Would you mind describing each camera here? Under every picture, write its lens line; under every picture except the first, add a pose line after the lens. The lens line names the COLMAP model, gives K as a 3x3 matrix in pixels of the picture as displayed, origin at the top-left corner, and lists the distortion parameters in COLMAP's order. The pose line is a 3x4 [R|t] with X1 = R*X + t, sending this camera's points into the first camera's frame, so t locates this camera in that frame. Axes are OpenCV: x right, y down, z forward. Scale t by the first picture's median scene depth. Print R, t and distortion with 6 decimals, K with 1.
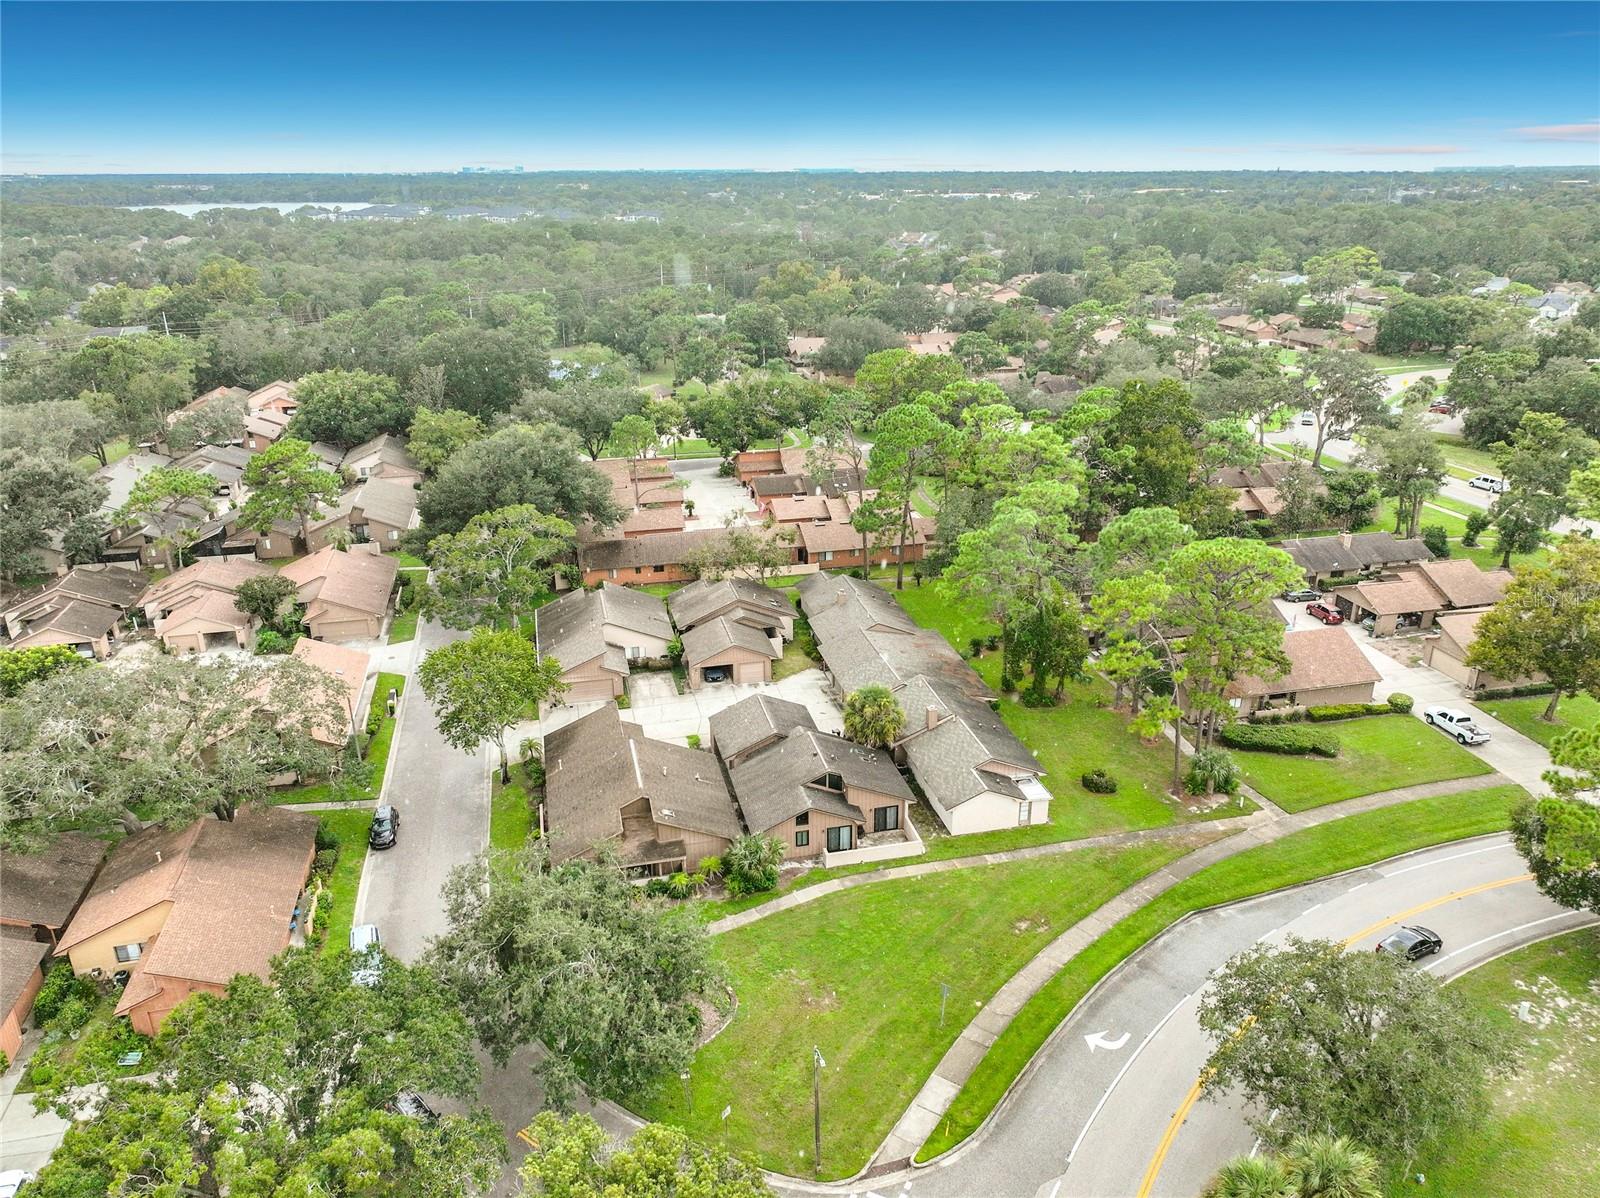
lens RADIAL K [[1135.7, 0, 805.0], [0, 1135.7, 594.9], [0, 0, 1]] dist [0.004202, 0.006521]
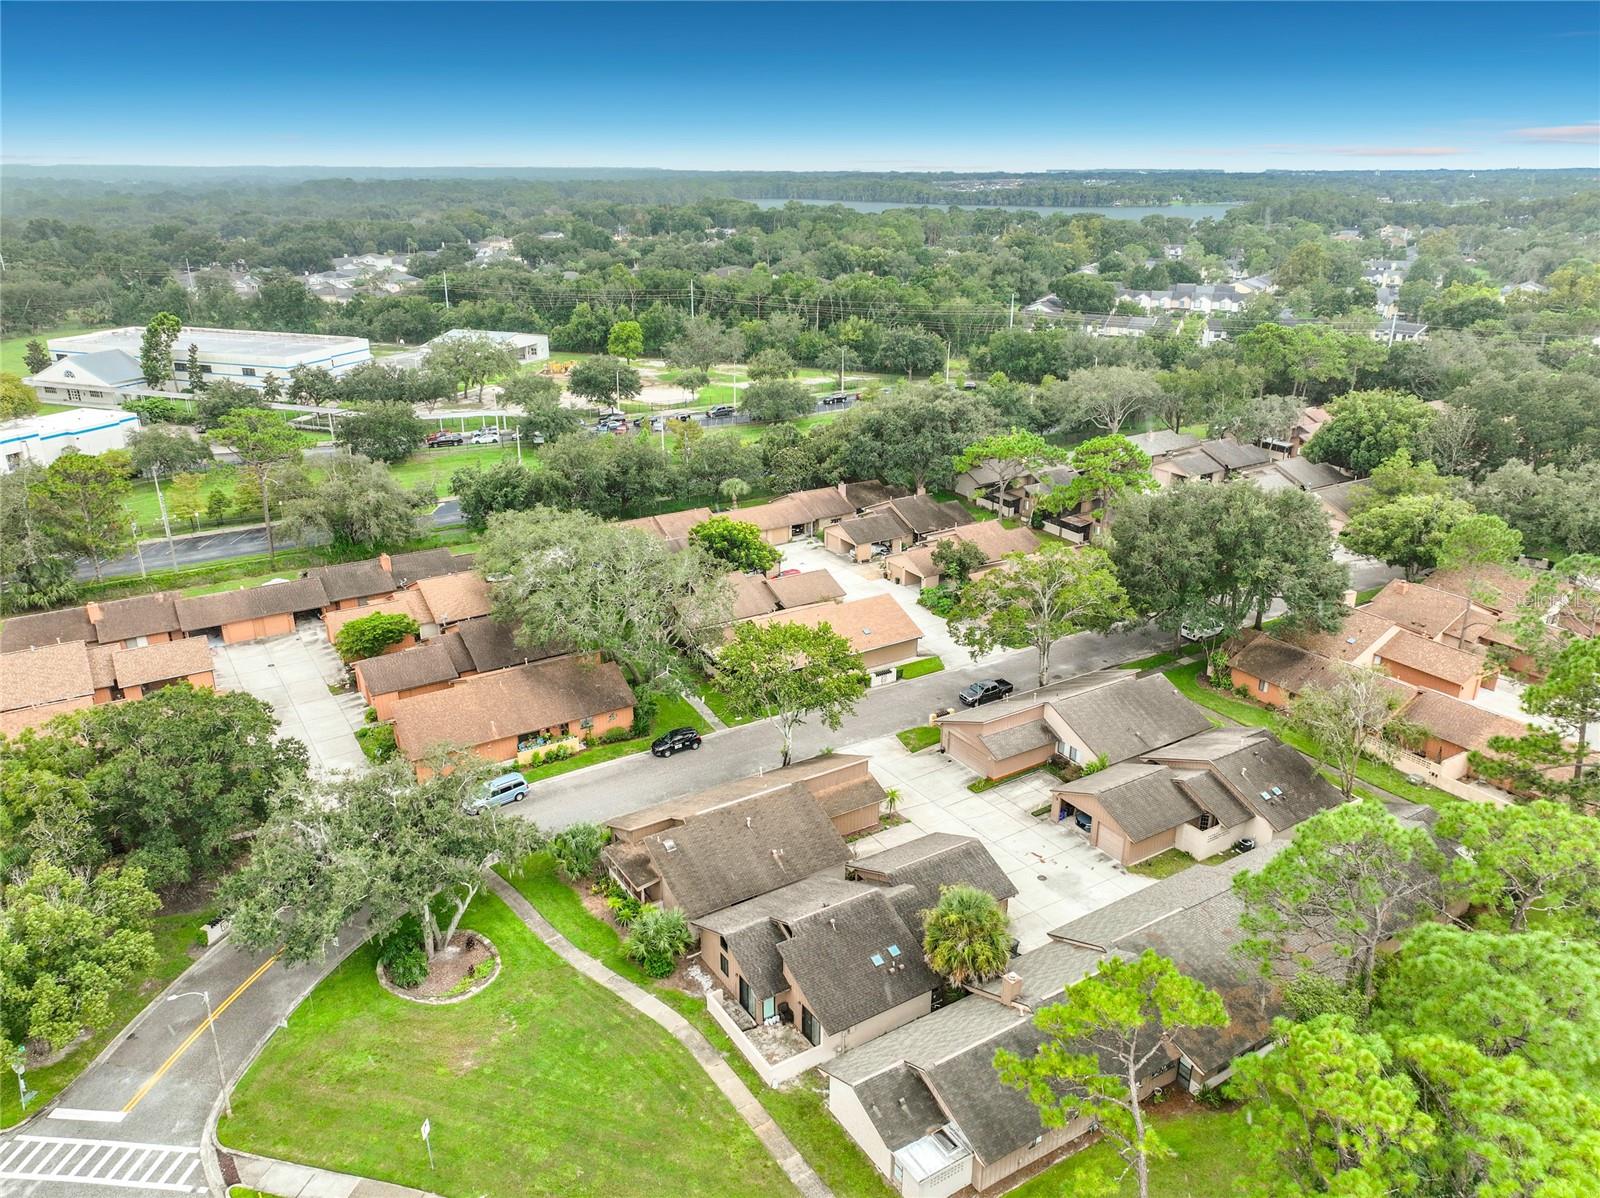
lens RADIAL K [[1145.7, 0, 806.5], [0, 1145.7, 617.7], [0, 0, 1]] dist [0.001035, 0.013201]
pose [[0.325983, 0.354437, -0.876419, 0.643808], [-0.333286, 0.910624, 0.244305, -0.235773], [0.884678, 0.212459, 0.414977, 0.631408]]
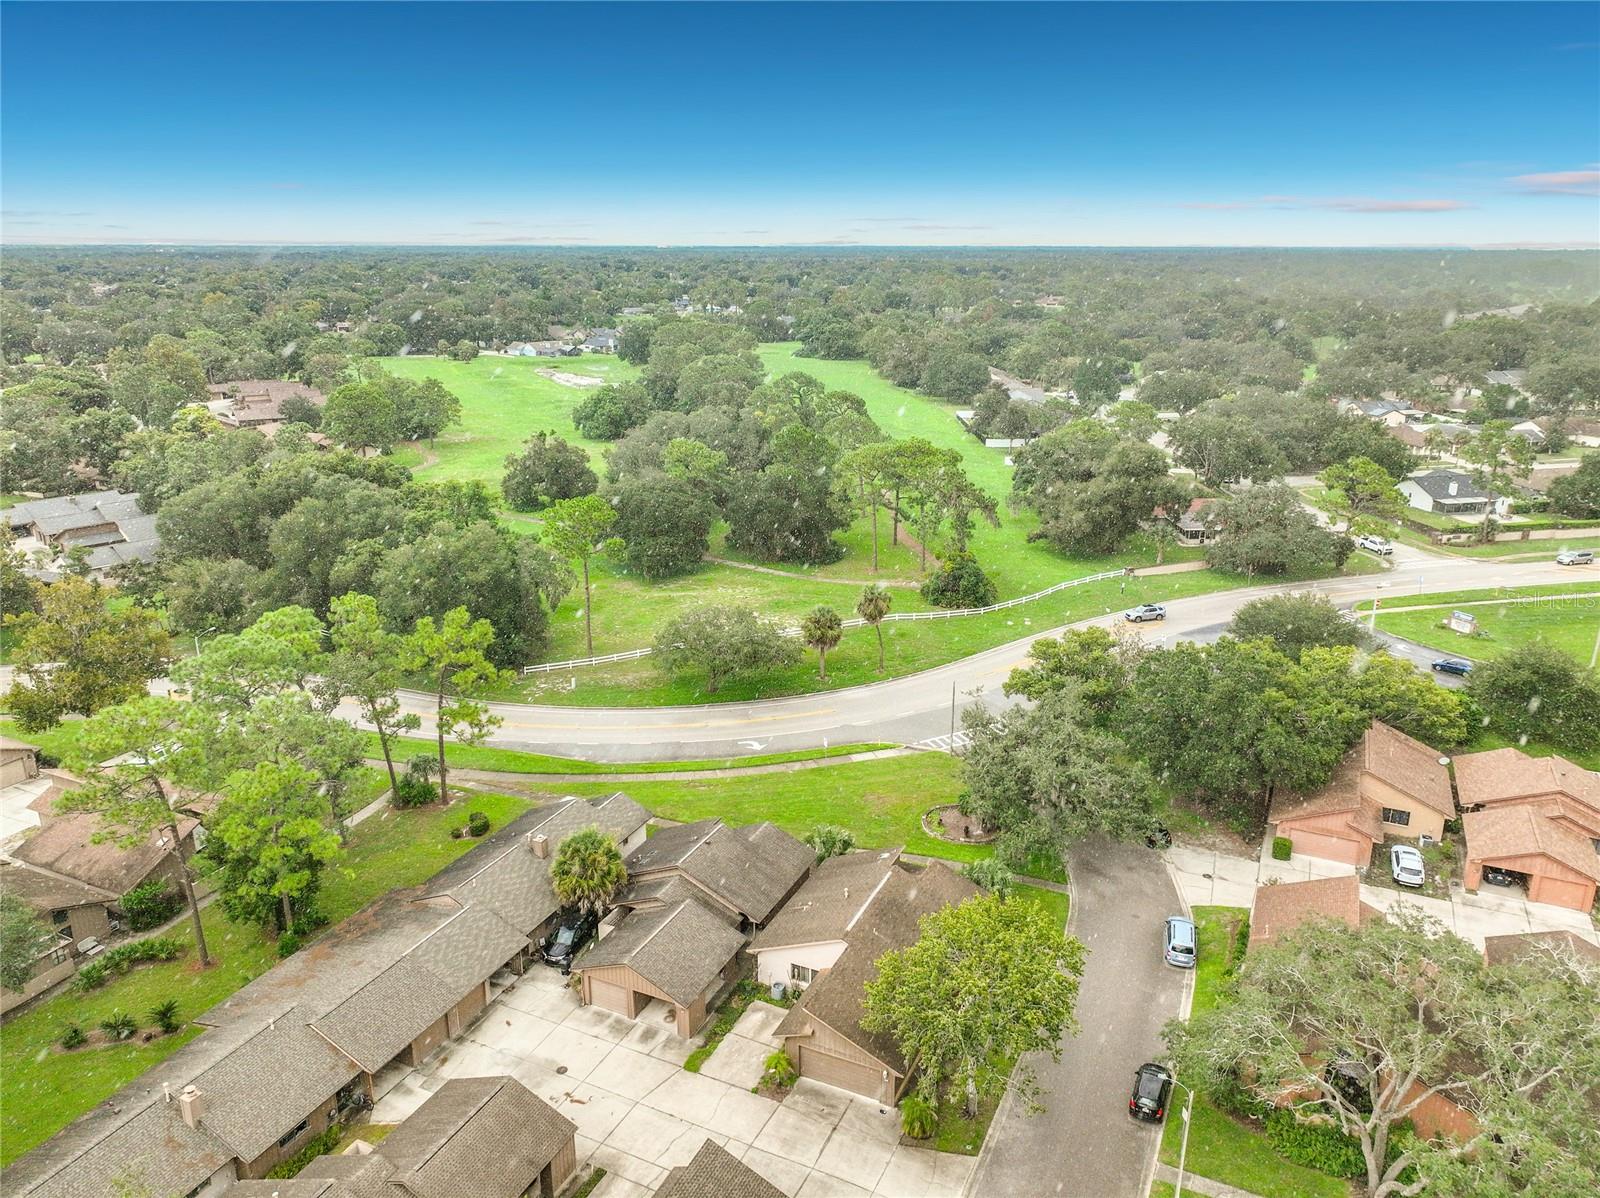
lens RADIAL K [[1120.3, 0, 799.3], [0, 1120.3, 631.4], [0, 0, 1]] dist [0.000642, 0.011334]
pose [[-0.780357, -0.199762, 0.592569, -0.579195], [0.221885, 0.797493, 0.561045, -0.515839], [-0.584646, 0.569297, -0.578005, 1.425683]]
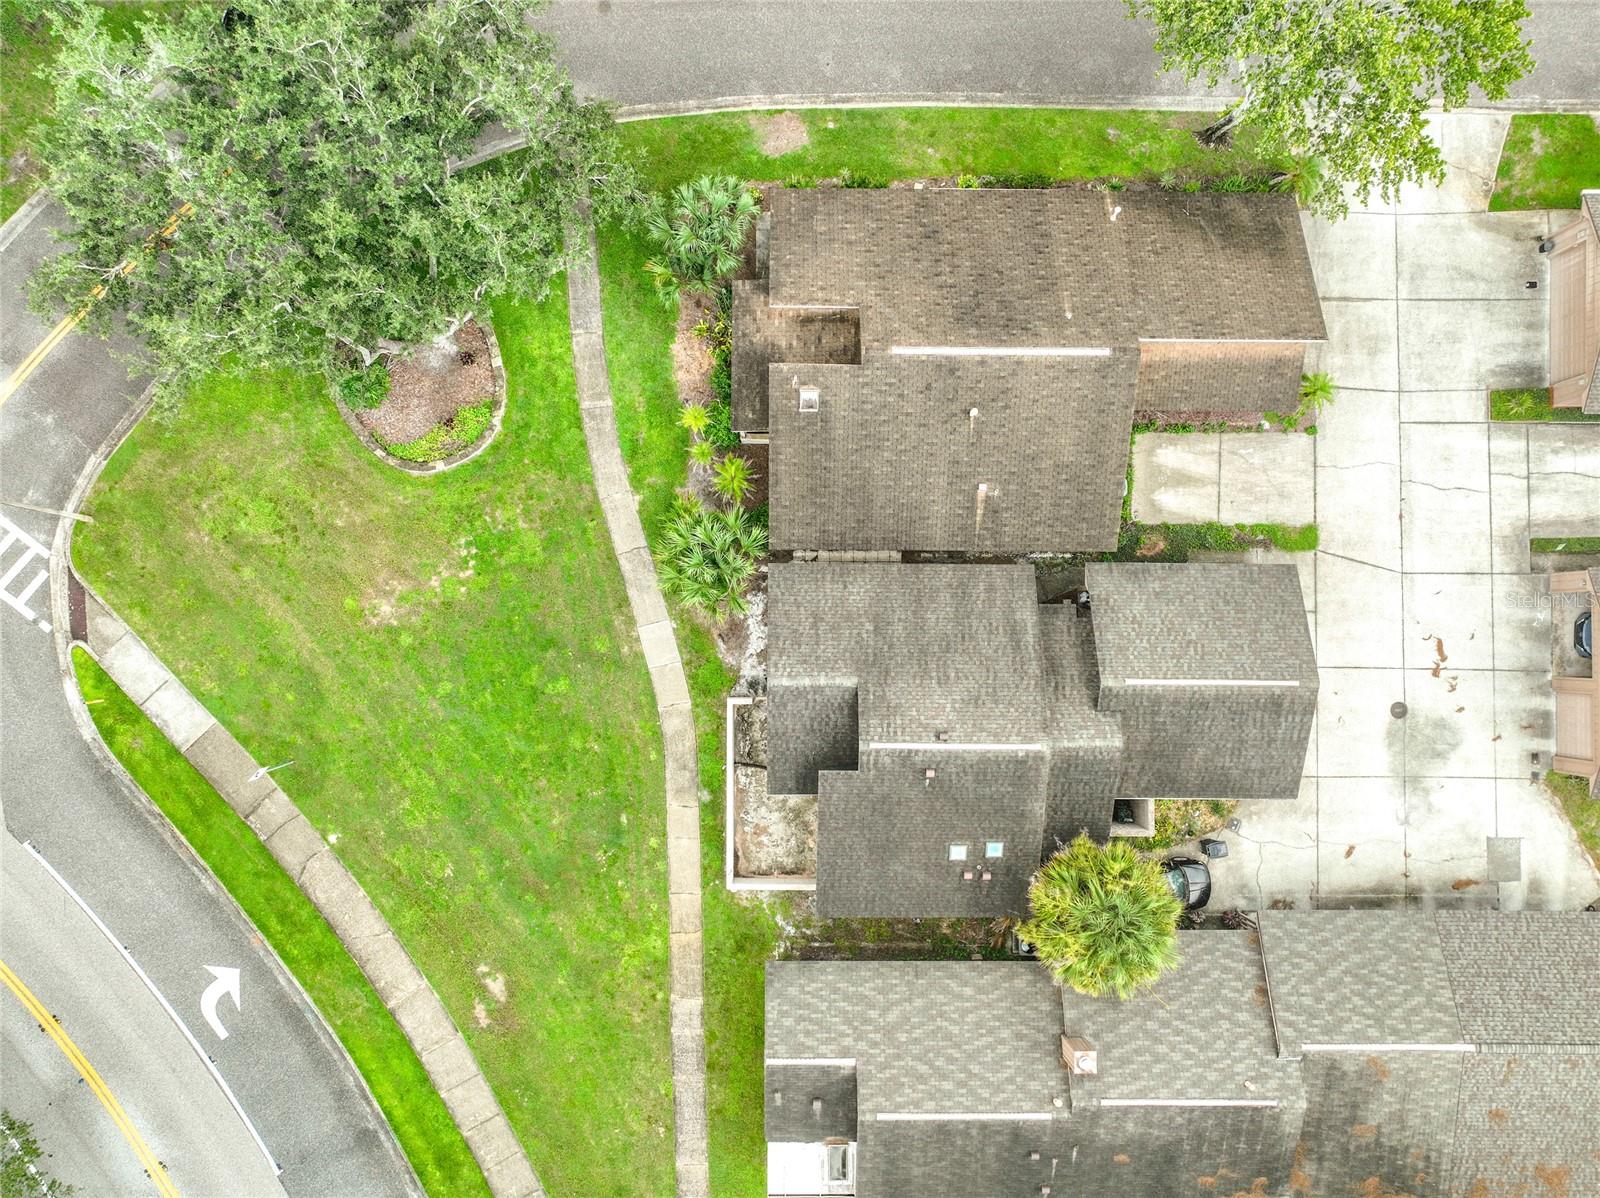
lens RADIAL K [[1145.7, 0, 806.5], [0, 1145.7, 617.7], [0, 0, 1]] dist [0.001035, 0.013201]
pose [[-0.236564, 0.971456, -0.017613, -0.016628], [-0.353246, -0.069105, 0.932974, -0.268383], [0.905127, 0.226930, 0.359511, 0.795179]]
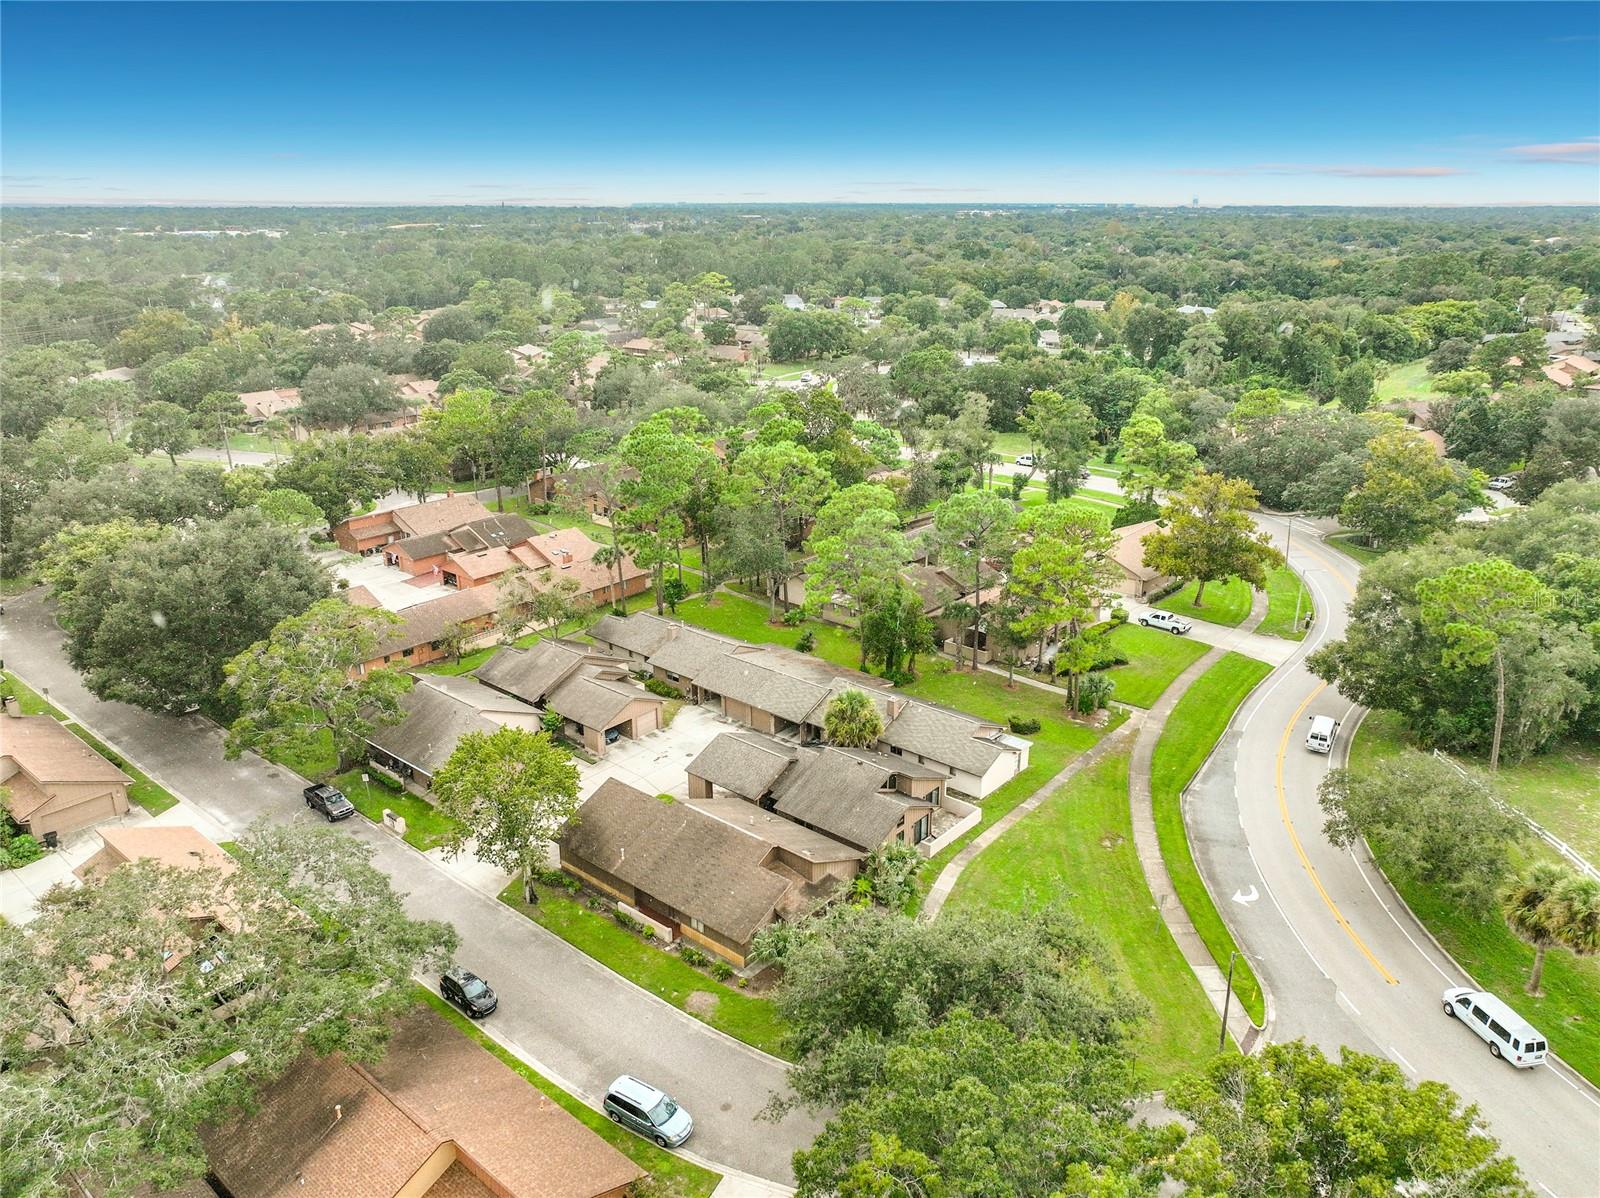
lens RADIAL K [[1135.7, 0, 805.0], [0, 1135.7, 594.9], [0, 0, 1]] dist [0.004202, 0.006521]
pose [[0.809709, -0.188917, 0.555591, -0.593012], [0.203948, 0.978340, 0.035434, -0.058172], [-0.550251, 0.084621, 0.830700, 0.157324]]
